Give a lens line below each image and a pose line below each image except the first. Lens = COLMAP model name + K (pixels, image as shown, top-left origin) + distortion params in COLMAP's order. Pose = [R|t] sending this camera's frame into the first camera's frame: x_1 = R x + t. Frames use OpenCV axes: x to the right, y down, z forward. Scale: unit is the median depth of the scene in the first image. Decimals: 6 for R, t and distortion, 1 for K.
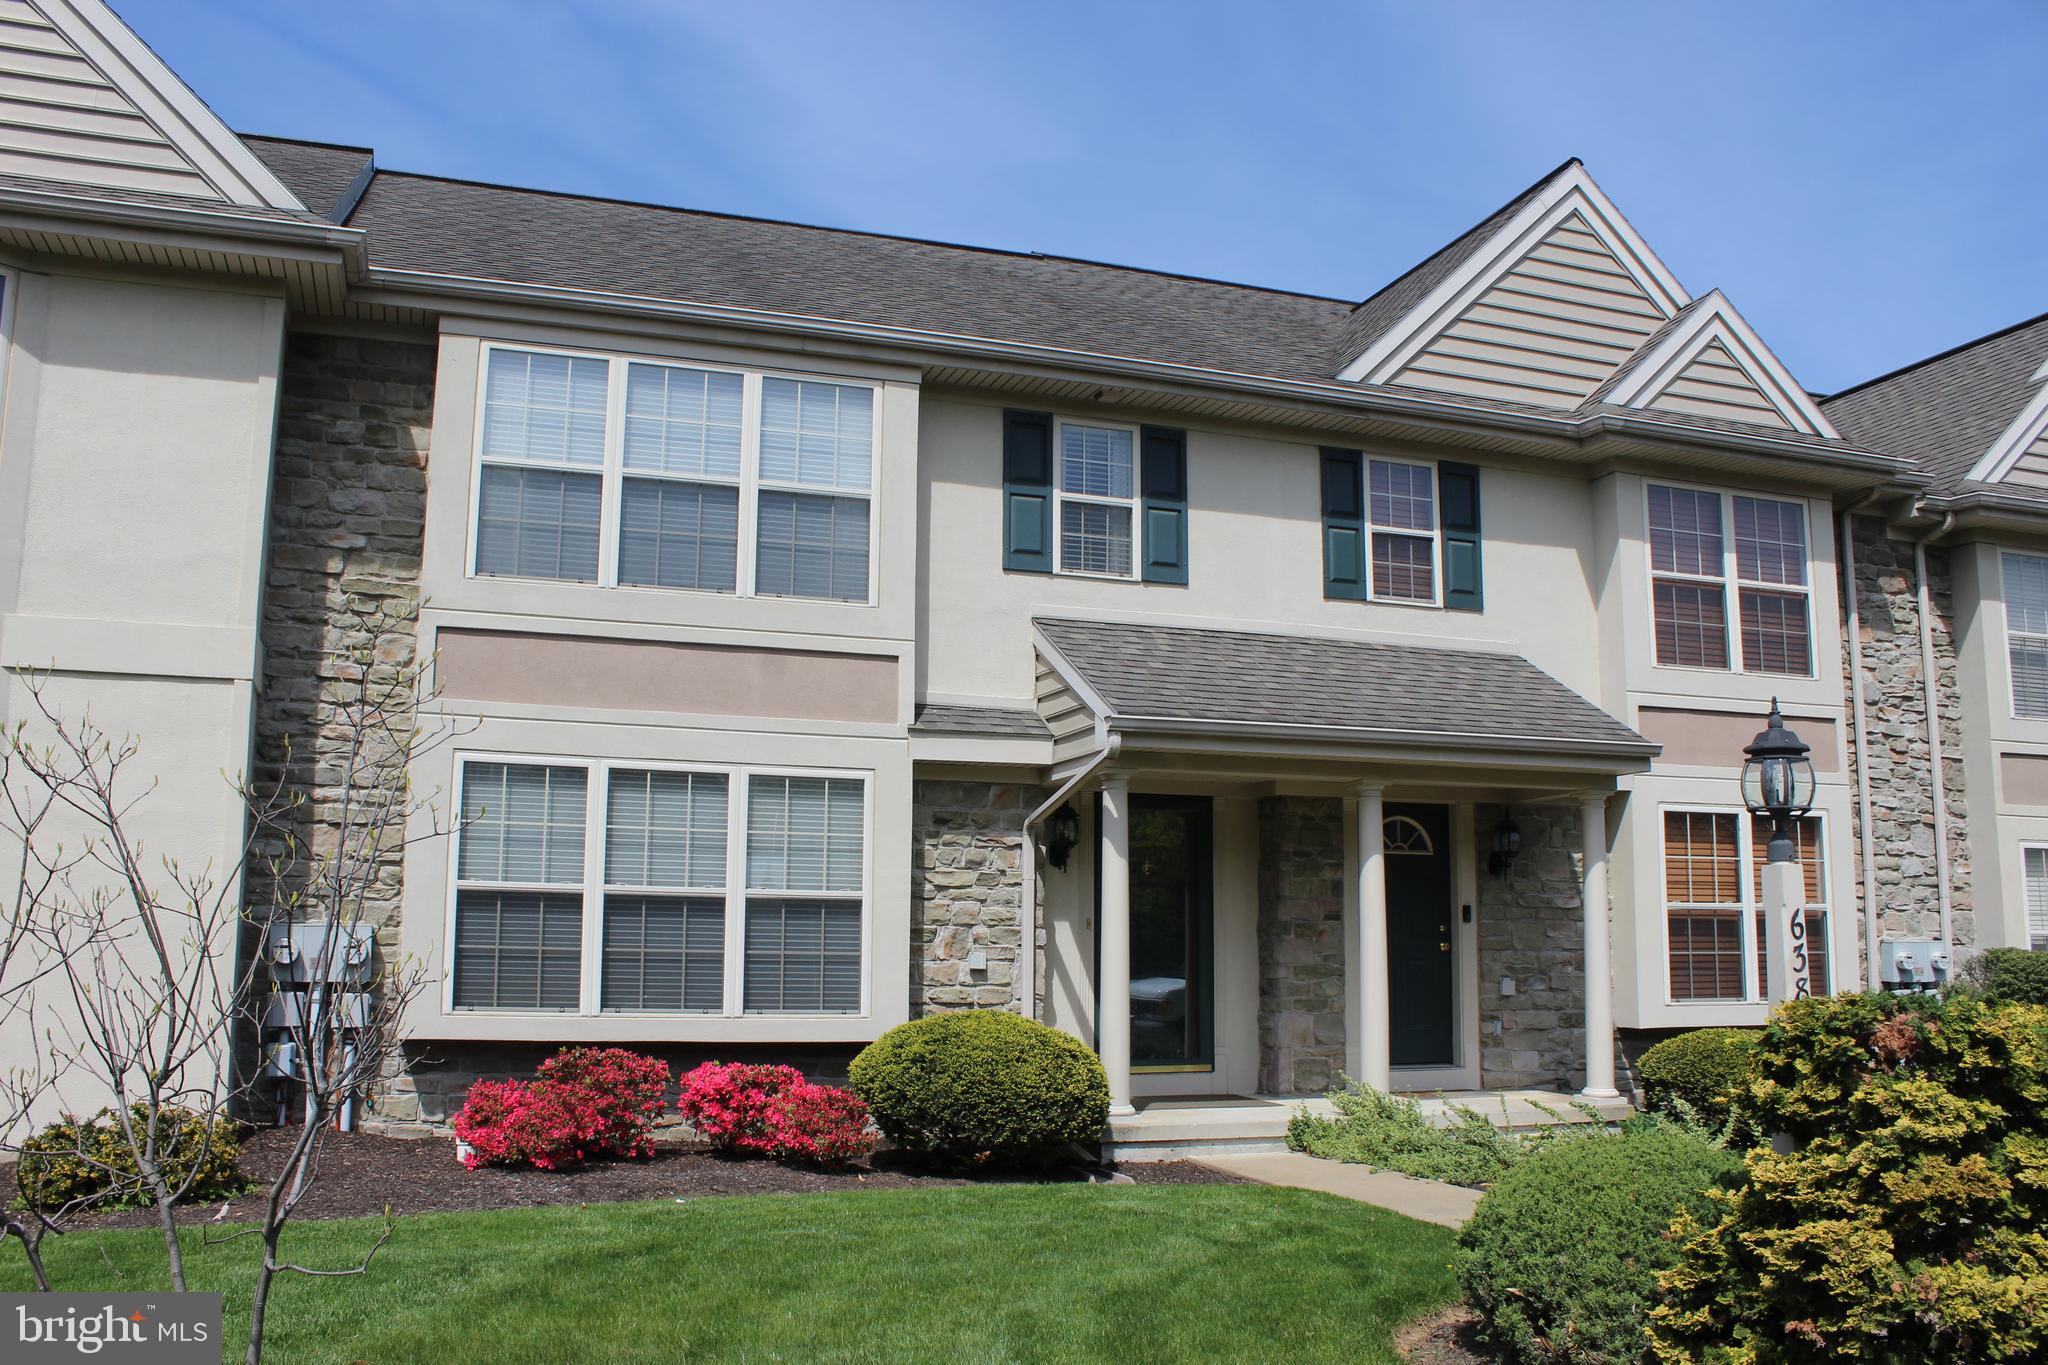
lens RADIAL K [[1709.1, 0, 977.6], [0, 1709.1, 692.0], [0, 0, 1]] dist [-0.164772, 0.148932]
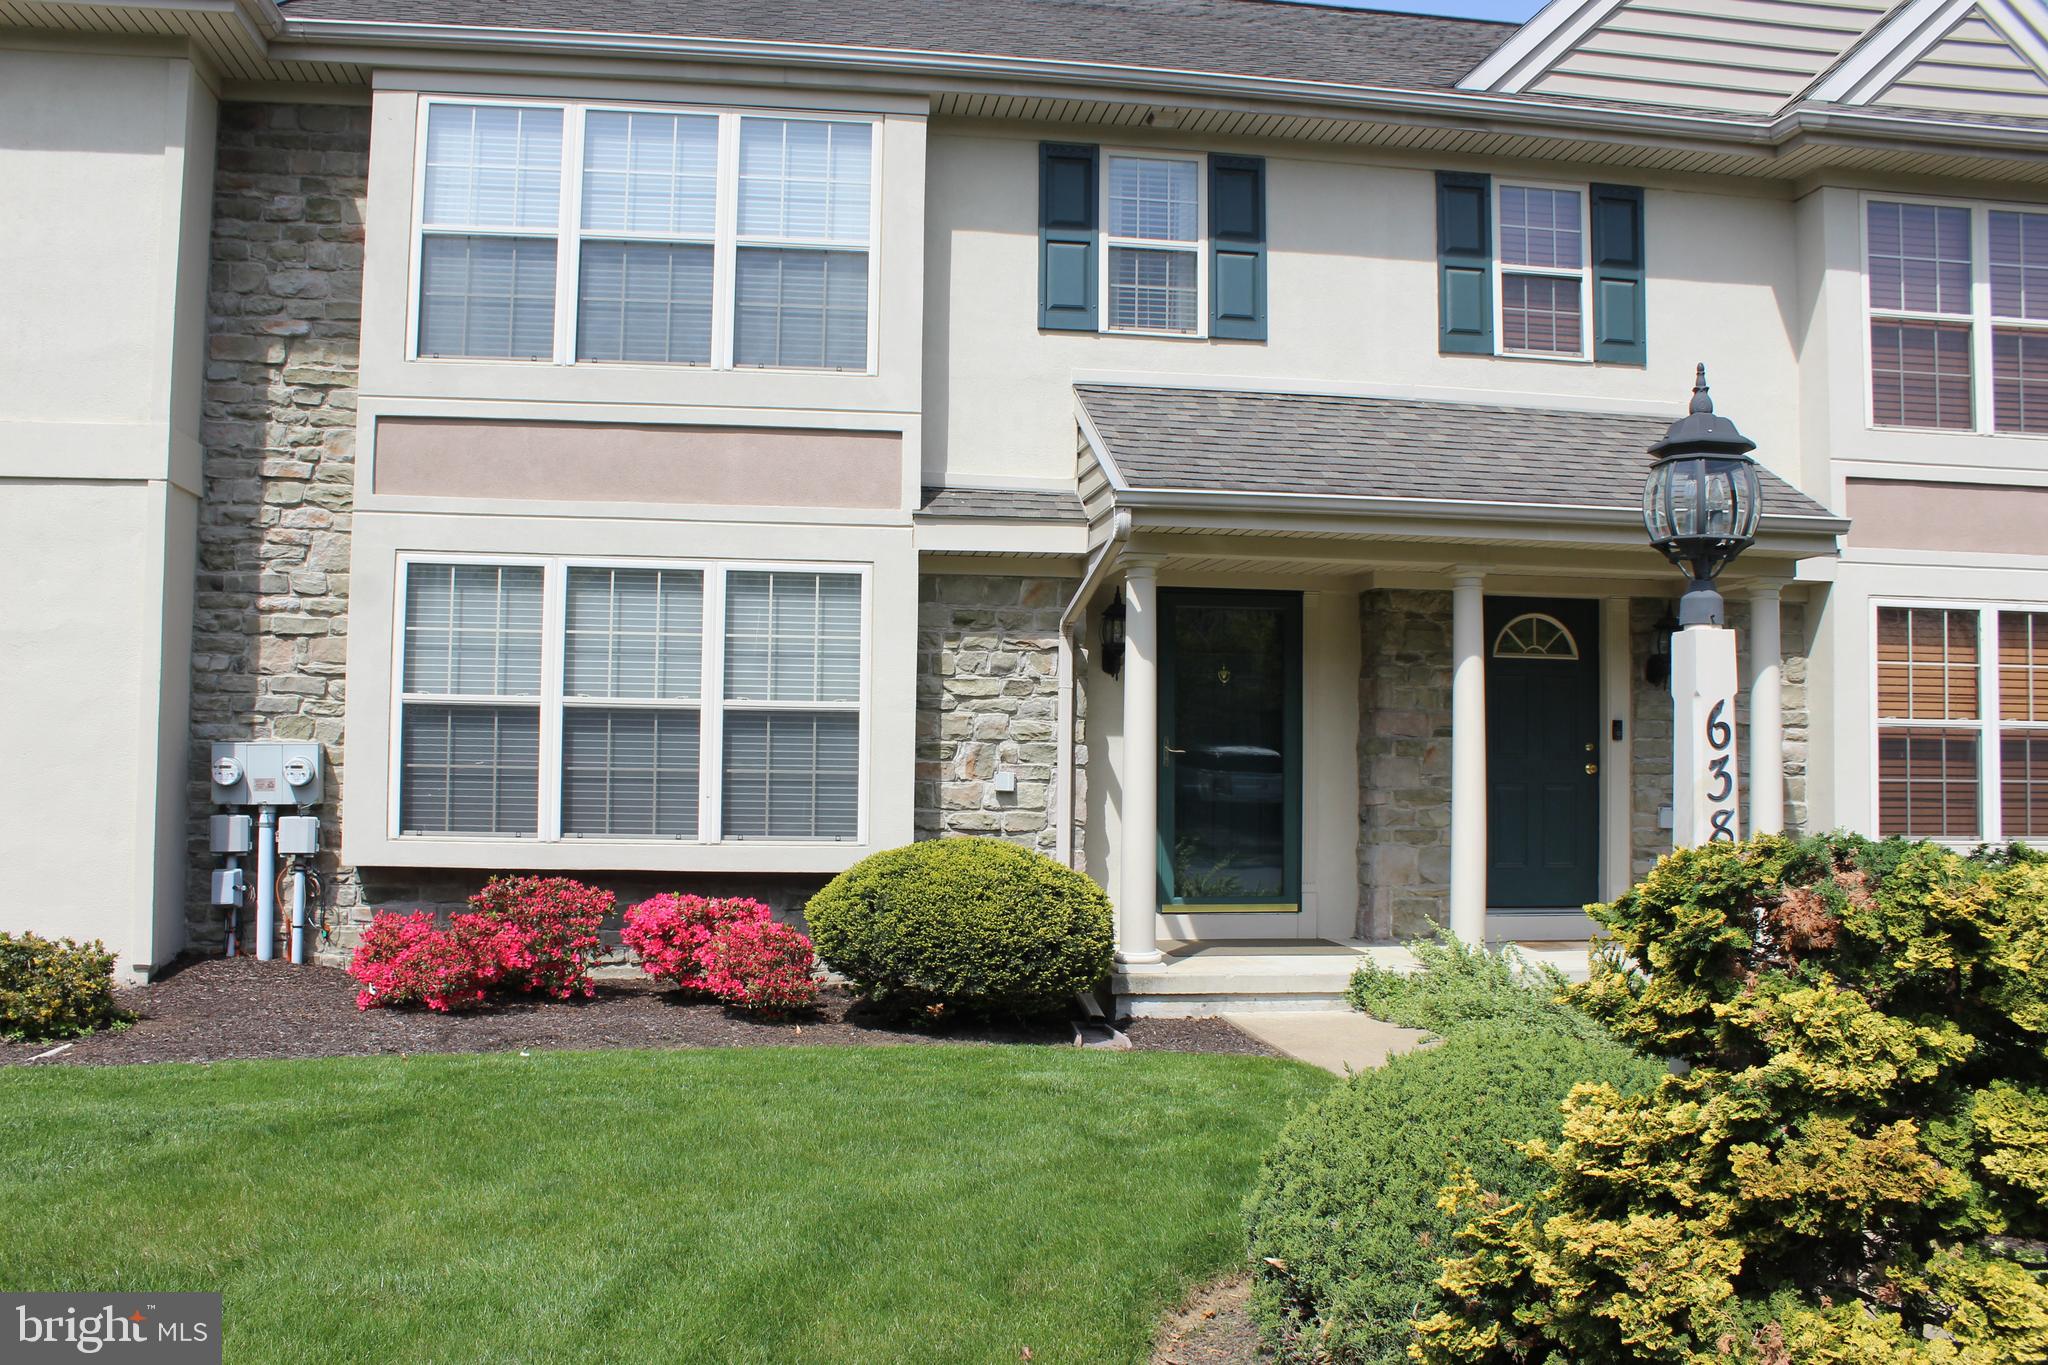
lens RADIAL K [[1709.1, 0, 977.6], [0, 1709.1, 692.0], [0, 0, 1]] dist [-0.164772, 0.148932]
pose [[0.982149, -0.006452, -0.187991, 0.152650], [0.025314, 0.994854, 0.098106, 0.026774], [0.186391, -0.101114, 0.977259, 0.150975]]
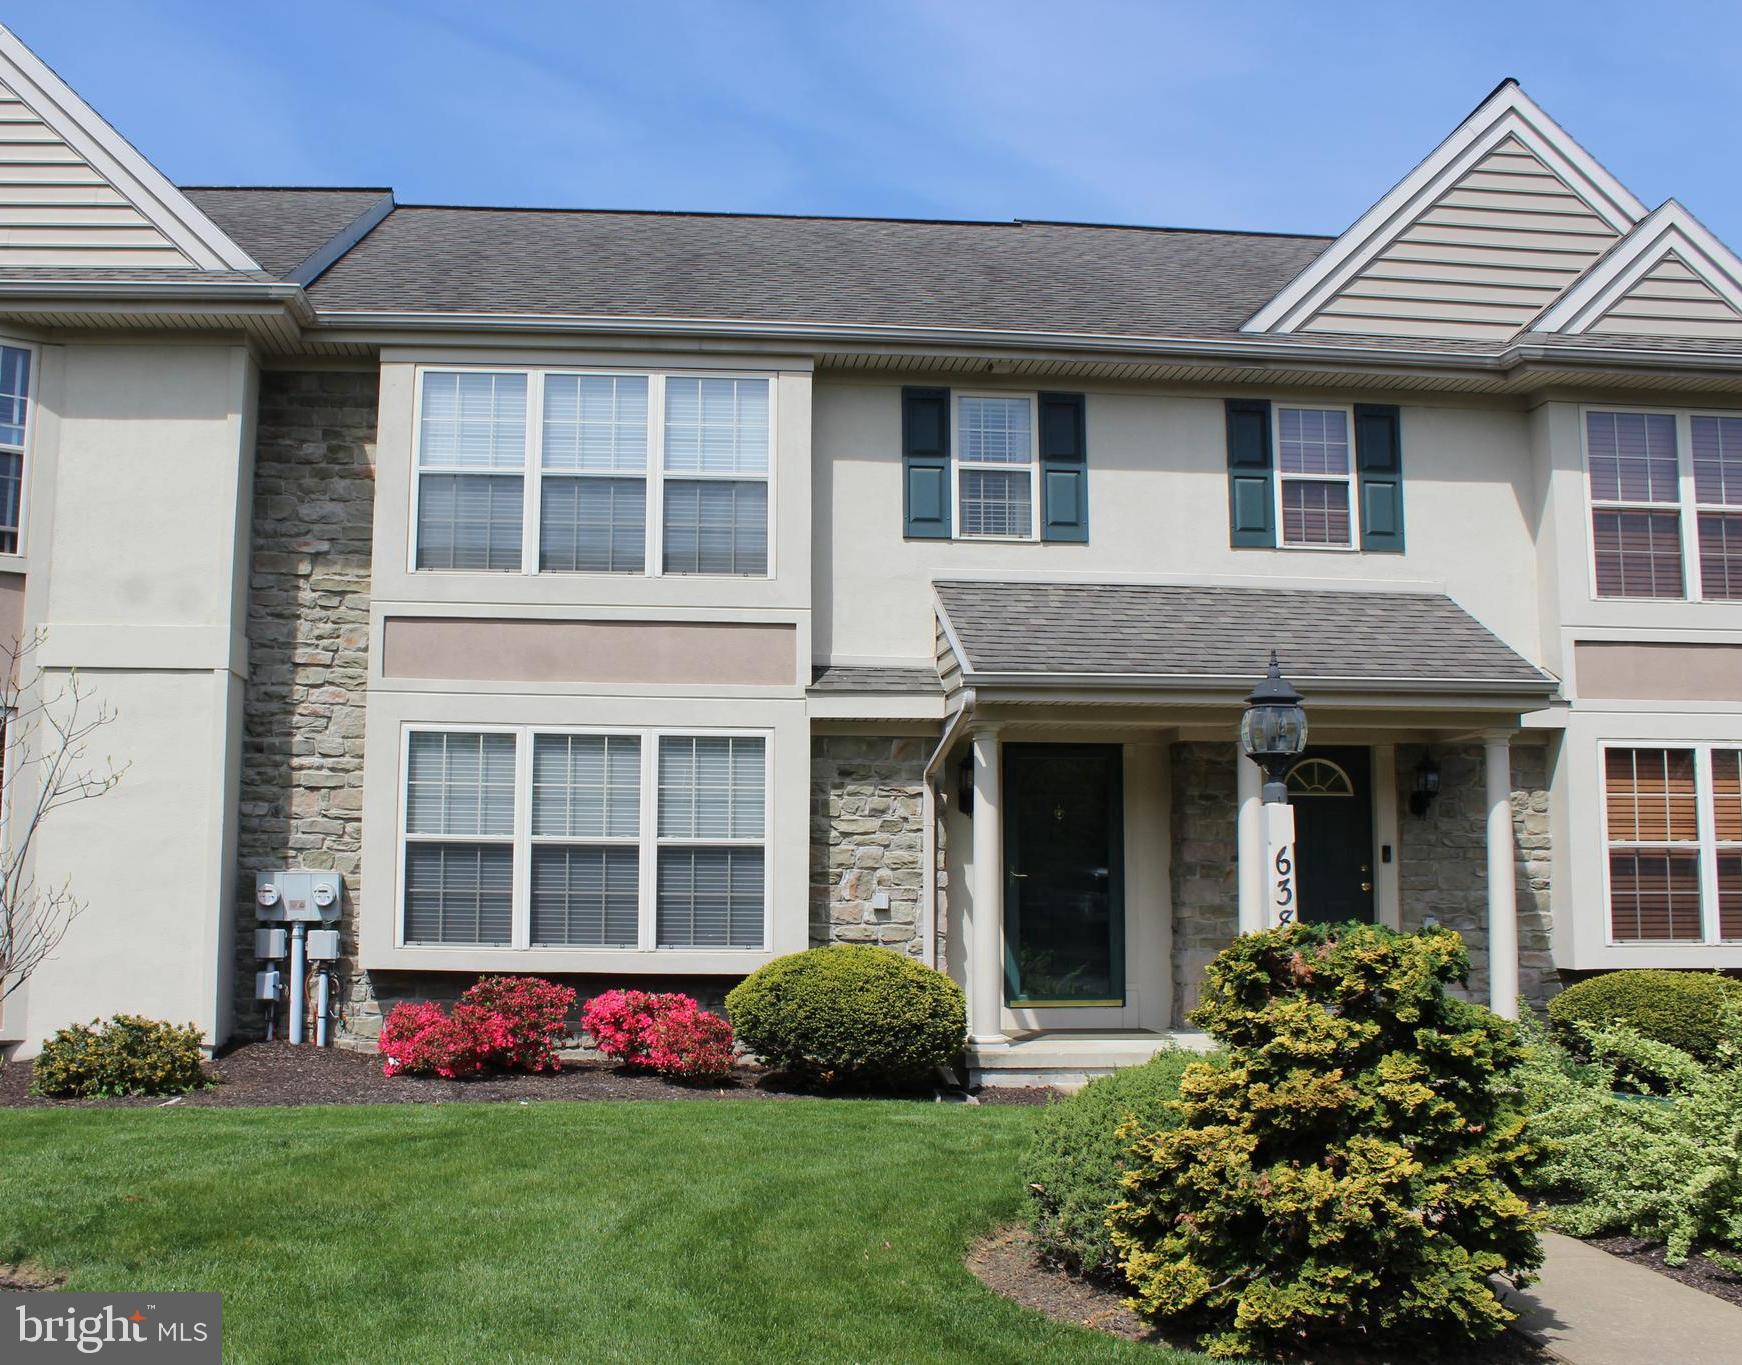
lens RADIAL K [[1700.2, 0, 742.5], [0, 1700.2, 688.9], [0, 0, 1]] dist [-0.175148, 0.176036]
pose [[0.966531, -0.032584, -0.254473, 0.196141], [0.039336, 0.998995, 0.021490, -0.003797], [0.253517, -0.030781, 0.966841, -0.061750]]
